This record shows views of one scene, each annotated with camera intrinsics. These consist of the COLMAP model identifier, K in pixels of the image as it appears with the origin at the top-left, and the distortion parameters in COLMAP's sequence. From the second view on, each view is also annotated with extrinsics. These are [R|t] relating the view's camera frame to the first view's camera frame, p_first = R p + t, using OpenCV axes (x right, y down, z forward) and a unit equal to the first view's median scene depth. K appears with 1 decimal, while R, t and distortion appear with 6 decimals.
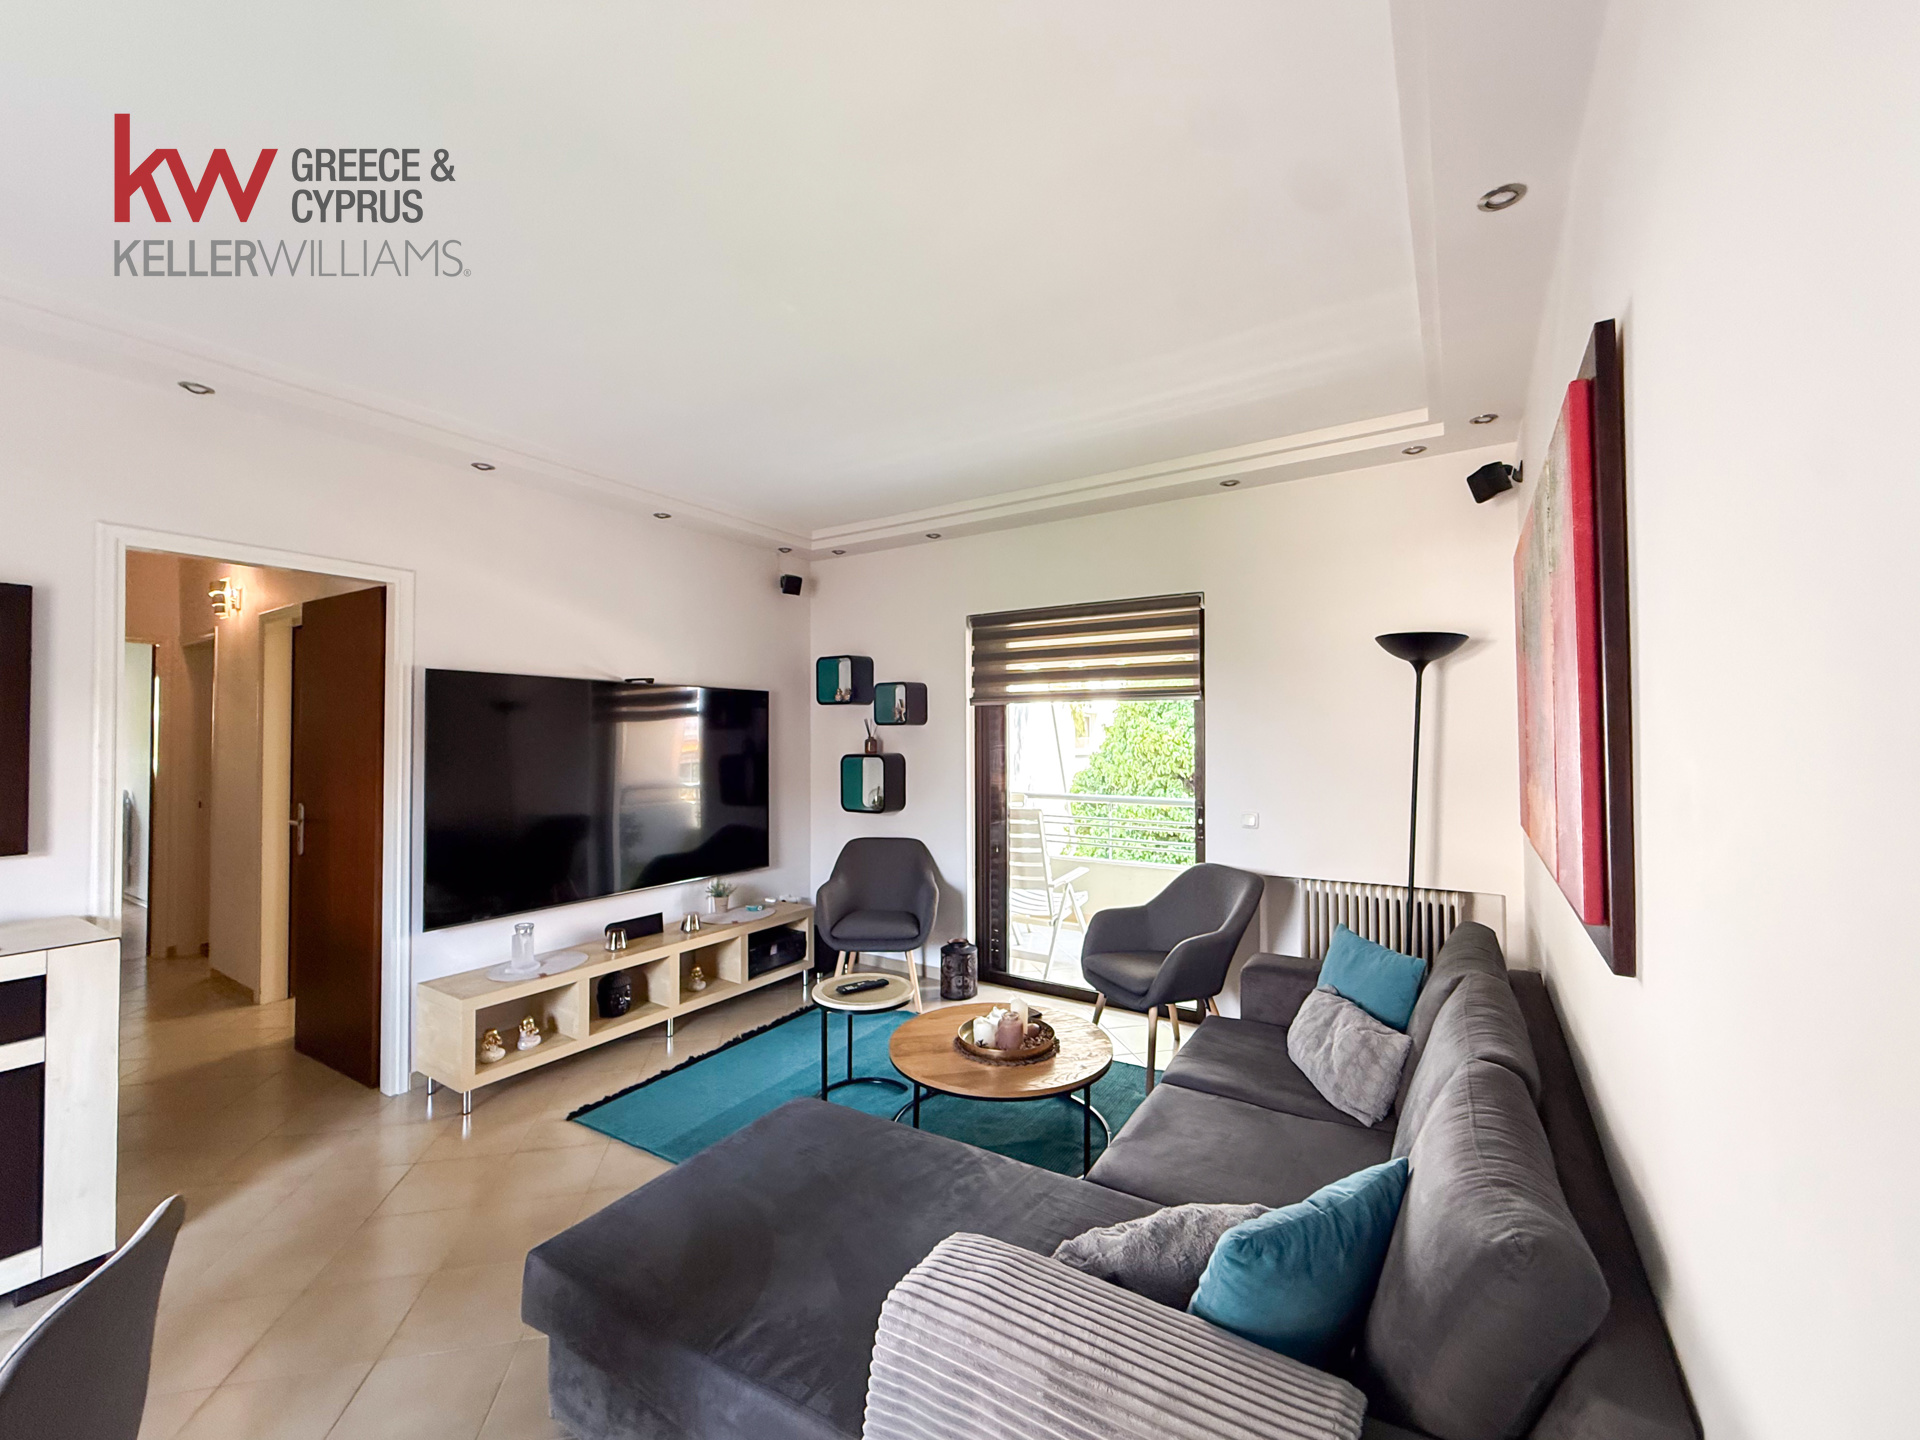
lens RADIAL K [[787.9, 0, 956.8], [0, 787.9, 733.2], [0, 0, 1]] dist [-0.000258, -0.000199]
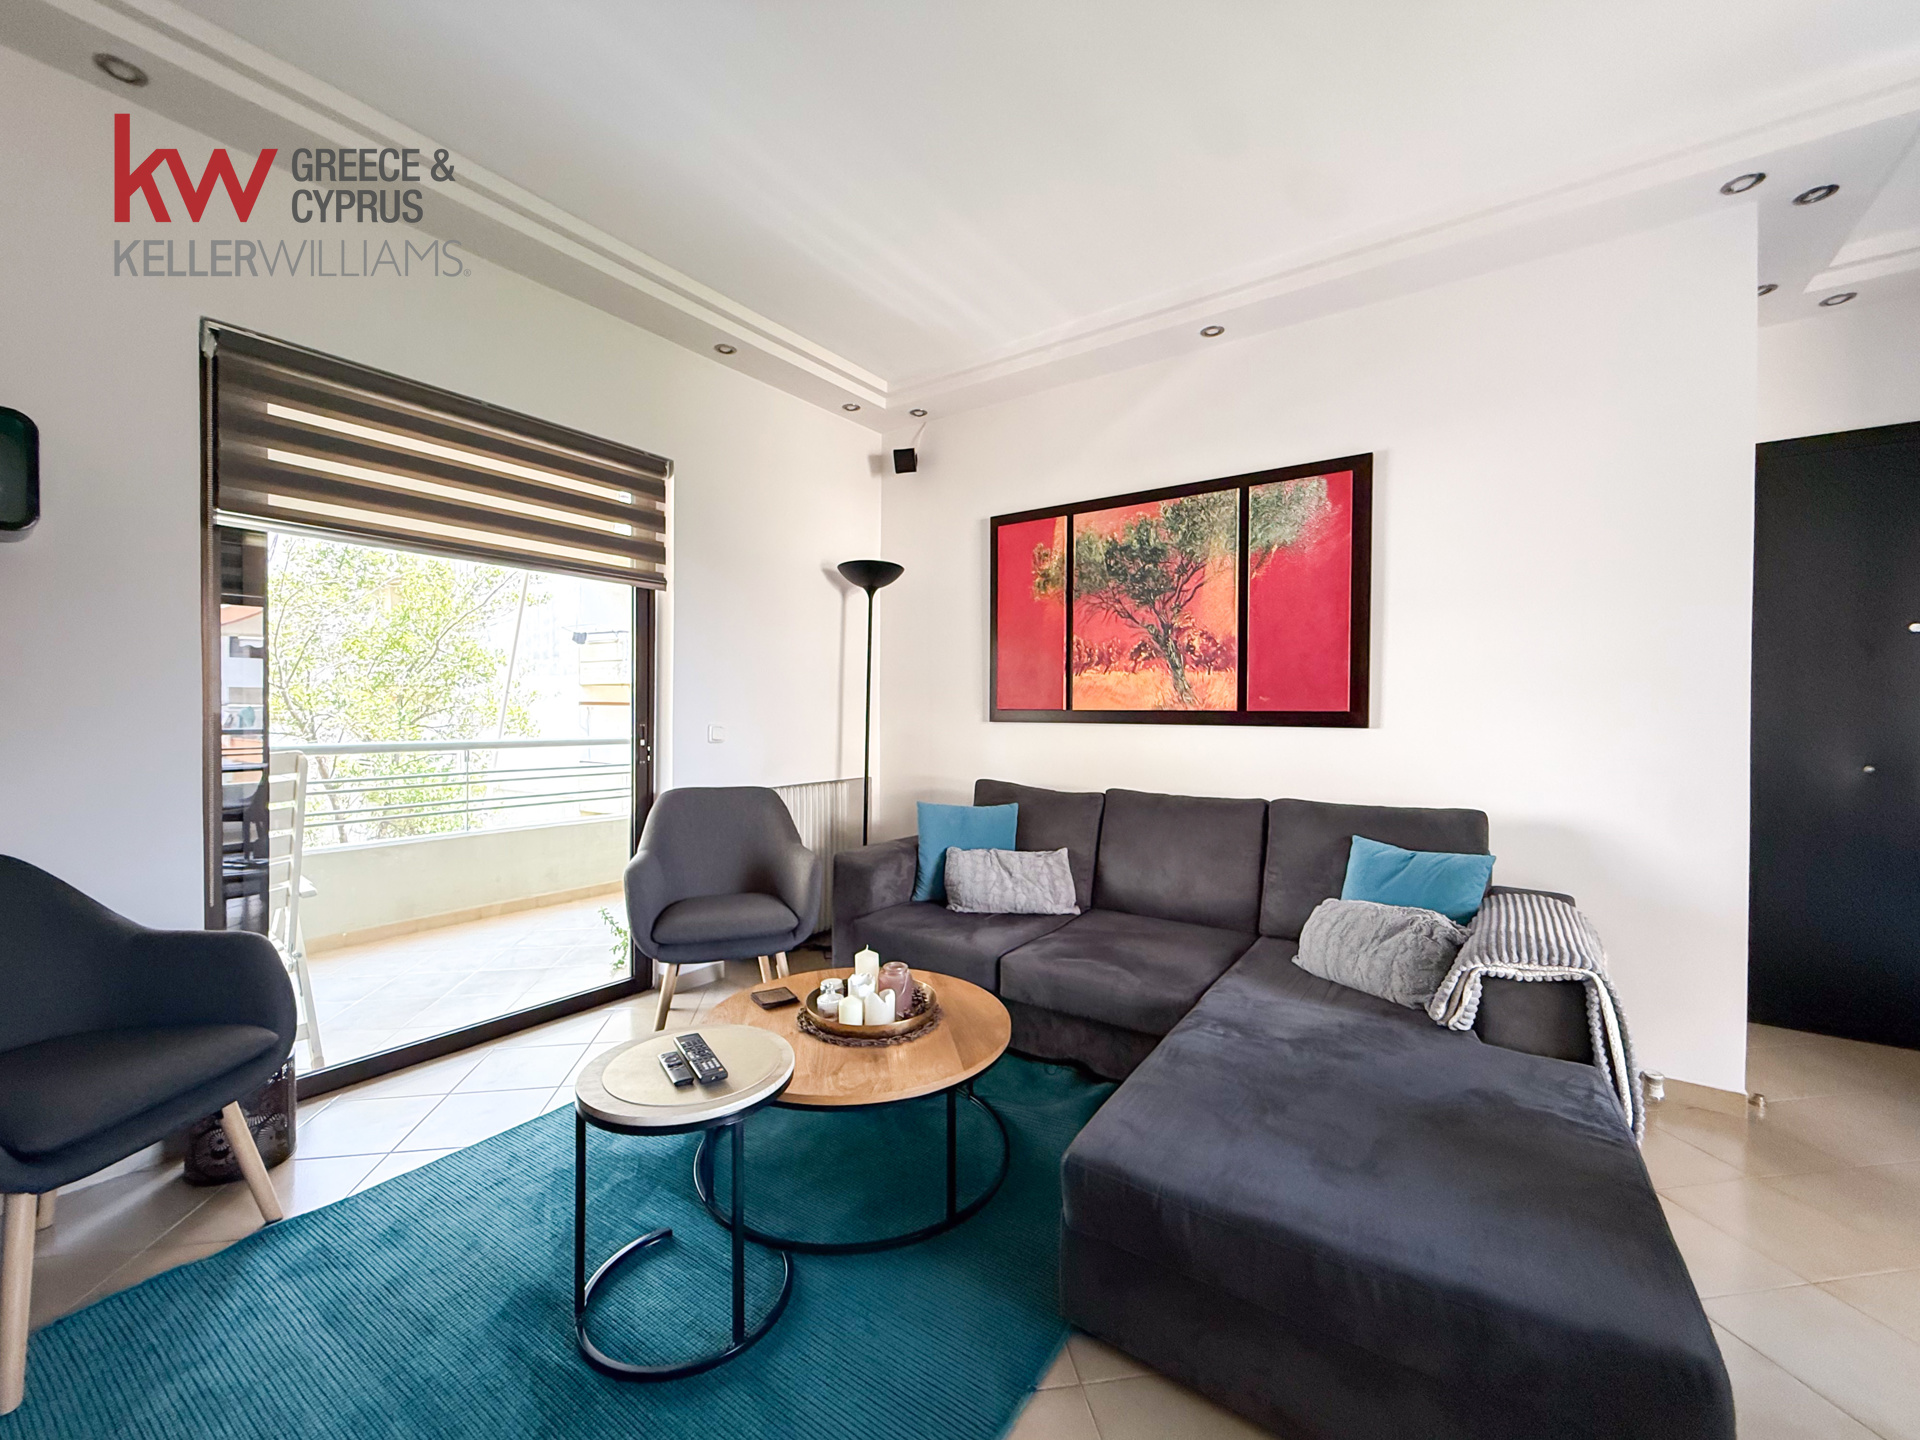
lens RADIAL K [[765.3, 0, 963.4], [0, 765.3, 717.0], [0, 0, 1]] dist [-0.000868, -0.000563]
pose [[0.046729, -0.001674, 0.998906, -0.587181], [-0.013825, 0.999902, 0.002322, 0.105944], [-0.998812, -0.013918, 0.046701, 0.813224]]
